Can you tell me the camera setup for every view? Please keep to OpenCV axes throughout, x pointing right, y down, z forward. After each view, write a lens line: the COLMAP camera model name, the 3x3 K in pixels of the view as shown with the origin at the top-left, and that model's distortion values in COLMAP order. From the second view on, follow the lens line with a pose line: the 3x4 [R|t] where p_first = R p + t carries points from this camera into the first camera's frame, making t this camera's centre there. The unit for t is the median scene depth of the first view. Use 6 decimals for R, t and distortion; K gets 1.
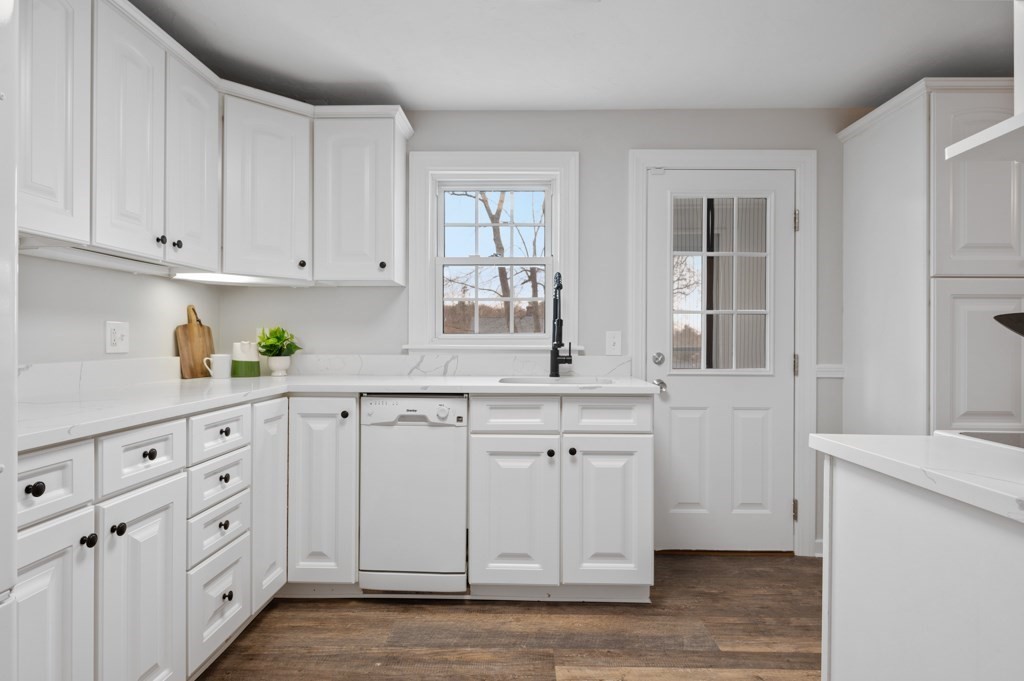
lens RADIAL K [[543.1, 0, 516.3], [0, 543.1, 338.8], [0, 0, 1]] dist [0.000467, -0.000025]
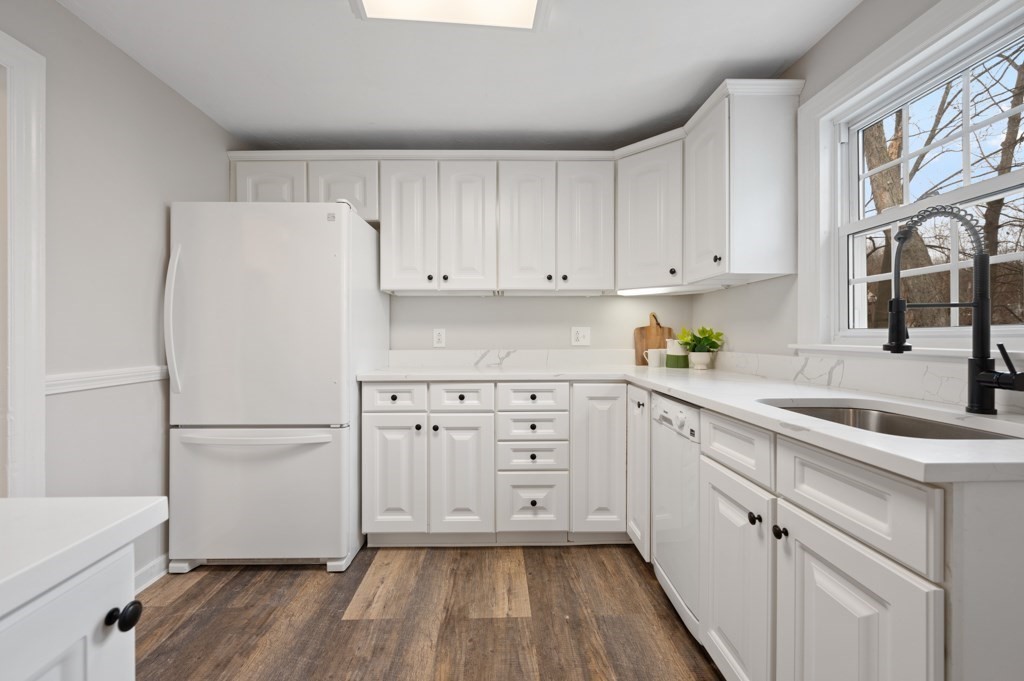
lens RADIAL K [[419.9, 0, 518.6], [0, 419.9, 337.2], [0, 0, 1]] dist [0.001608, -0.000090]
pose [[0.070175, -0.001031, -0.997534, 0.534526], [0.002811, 0.999996, -0.000836, 0.000403], [0.997531, -0.002746, 0.070177, 0.700960]]
